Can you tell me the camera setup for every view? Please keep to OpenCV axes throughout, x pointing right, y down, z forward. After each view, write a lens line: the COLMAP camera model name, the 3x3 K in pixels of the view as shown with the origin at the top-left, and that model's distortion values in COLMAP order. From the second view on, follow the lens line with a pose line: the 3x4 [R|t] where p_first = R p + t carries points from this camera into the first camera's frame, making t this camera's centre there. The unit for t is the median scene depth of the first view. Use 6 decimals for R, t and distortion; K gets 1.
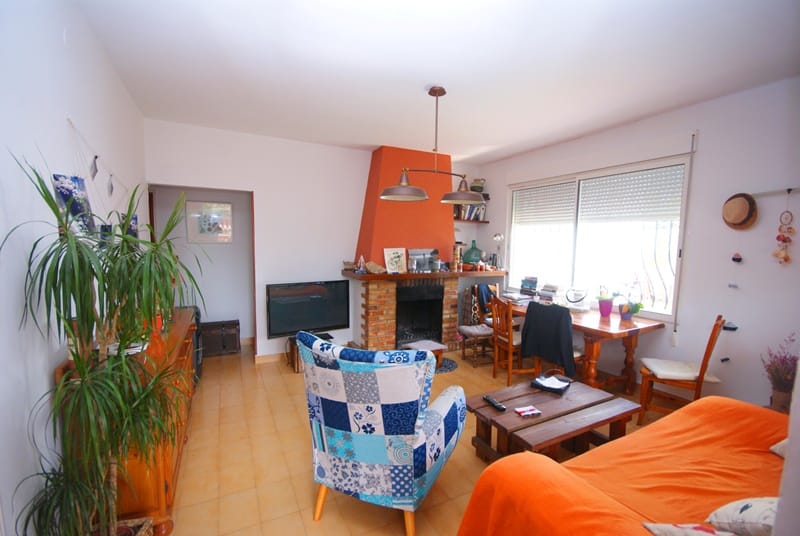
lens RADIAL K [[346.3, 0, 400.0], [0, 346.3, 268.0], [0, 0, 1]] dist [-0.001147, -0.000215]
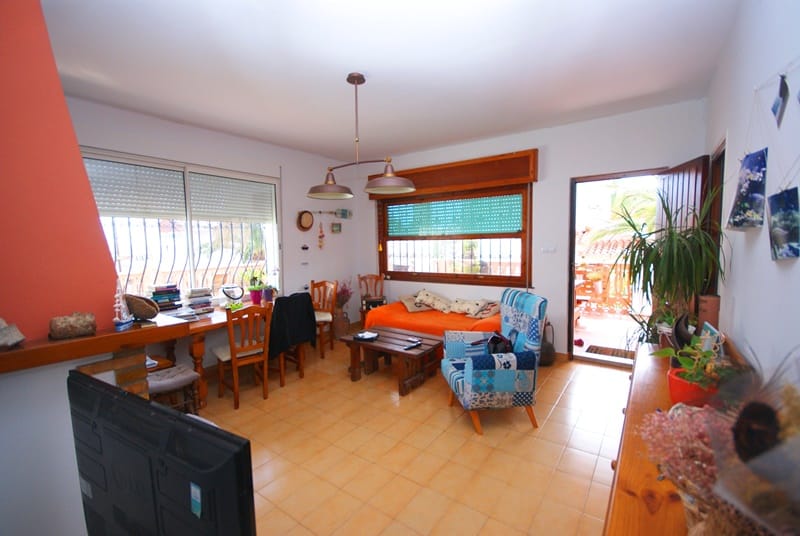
lens RADIAL K [[346.3, 0, 400.0], [0, 346.3, 268.0], [0, 0, 1]] dist [-0.001147, -0.000215]
pose [[-0.437349, -0.078774, 0.895835, -0.808307], [0.077957, 0.989085, 0.125033, -0.106391], [-0.895906, 0.124520, -0.426435, 1.319054]]
